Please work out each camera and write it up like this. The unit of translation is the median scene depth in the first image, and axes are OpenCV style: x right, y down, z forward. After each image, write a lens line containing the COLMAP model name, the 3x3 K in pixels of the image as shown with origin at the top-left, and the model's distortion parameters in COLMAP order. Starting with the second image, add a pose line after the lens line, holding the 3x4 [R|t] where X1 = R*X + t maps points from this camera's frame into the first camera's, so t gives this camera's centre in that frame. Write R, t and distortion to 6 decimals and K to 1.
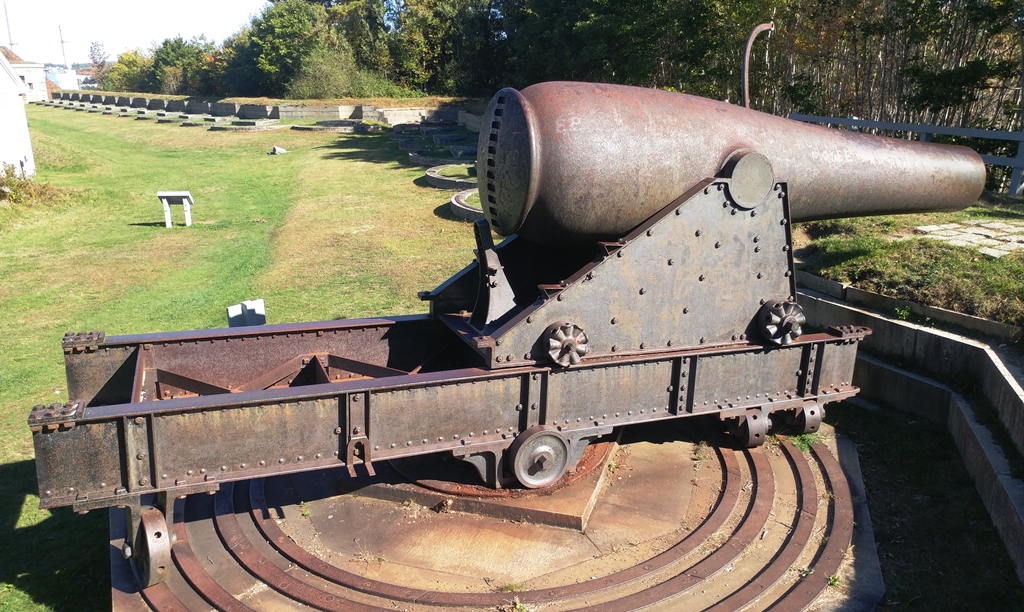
lens RADIAL K [[794.9, 0, 529.7], [0, 794.9, 304.5], [0, 0, 1]] dist [-0.044001, 0.103961]
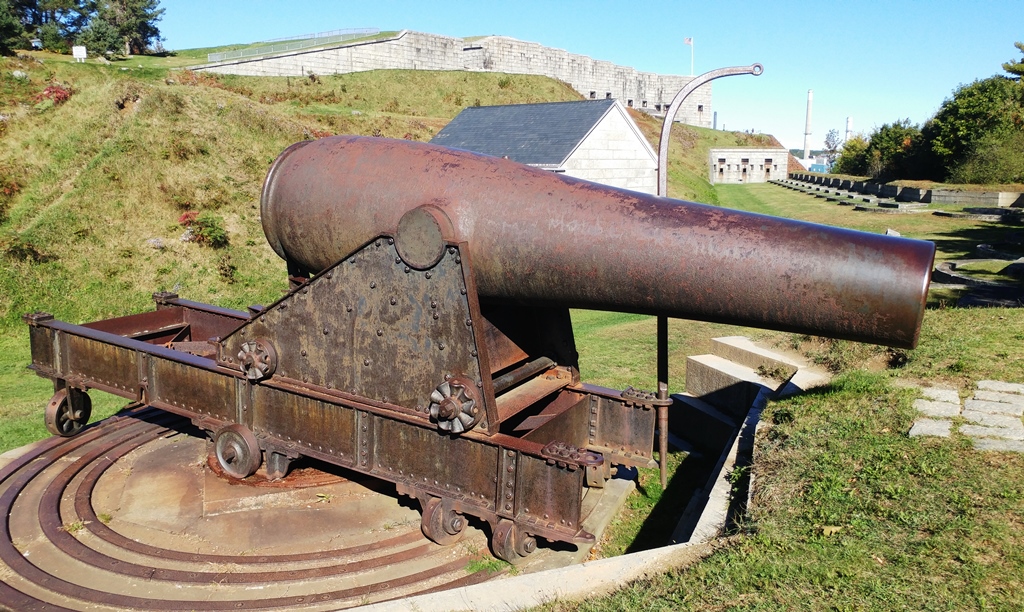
lens RADIAL K [[794.9, 0, 529.7], [0, 794.9, 304.5], [0, 0, 1]] dist [-0.044001, 0.103961]
pose [[0.620446, 0.154492, -0.768882, 0.951459], [-0.232033, 0.972673, 0.008202, -0.104688], [0.749138, 0.173317, 0.639338, 0.452494]]
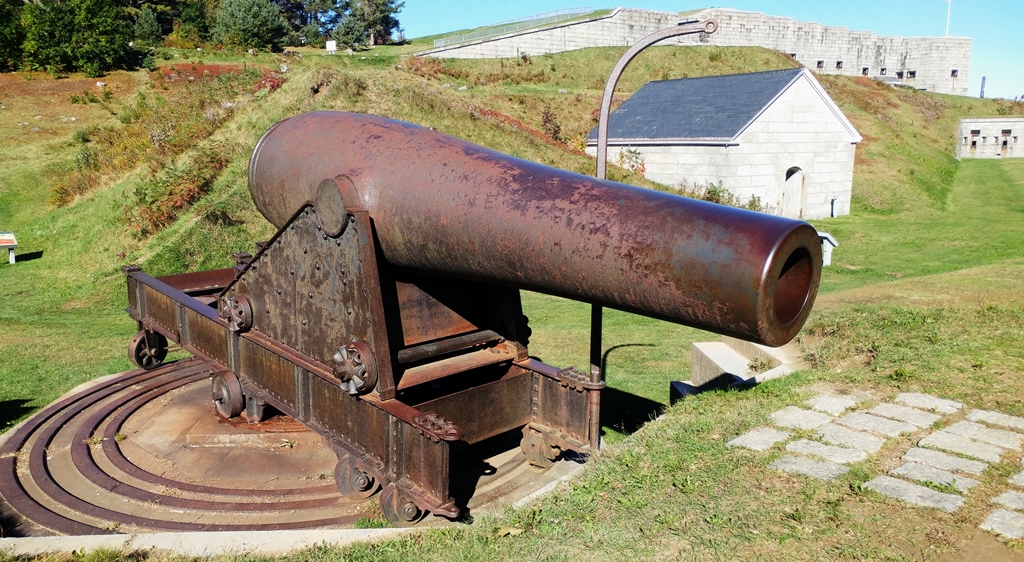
lens RADIAL K [[773.7, 0, 486.4], [0, 773.7, 303.4], [0, 0, 1]] dist [-0.047286, 0.111685]
pose [[0.329585, 0.208303, -0.920860, 1.088507], [-0.263720, 0.956846, 0.122055, -0.184377], [0.906546, 0.202622, 0.370295, 0.741350]]
